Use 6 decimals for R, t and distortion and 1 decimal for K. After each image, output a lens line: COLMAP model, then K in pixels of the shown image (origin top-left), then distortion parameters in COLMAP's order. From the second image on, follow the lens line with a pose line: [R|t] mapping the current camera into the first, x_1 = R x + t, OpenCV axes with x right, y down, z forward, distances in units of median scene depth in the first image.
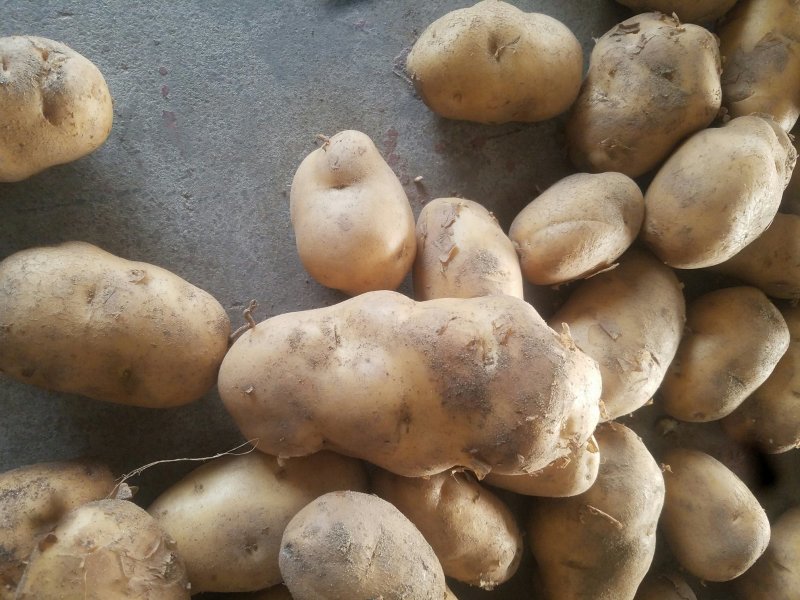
lens RADIAL K [[642.8, 0, 400.0], [0, 642.8, 300.0], [0, 0, 1]] dist [0.004791, -0.000020]
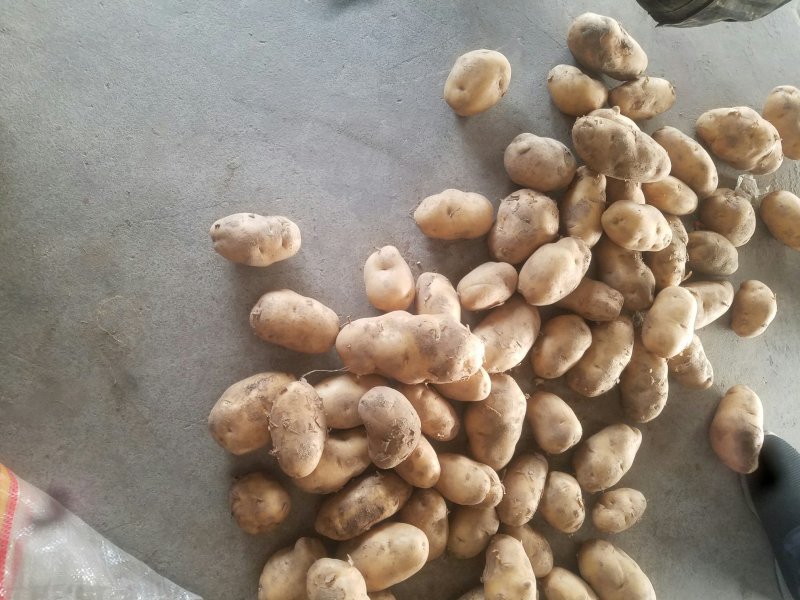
lens RADIAL K [[642.8, 0, 400.0], [0, 642.8, 300.0], [0, 0, 1]] dist [0.004791, -0.000020]
pose [[0.998200, 0.026581, -0.053753, 0.099101], [-0.029064, 0.998521, -0.045944, 0.054710], [0.052453, 0.047423, 0.997497, -1.409341]]
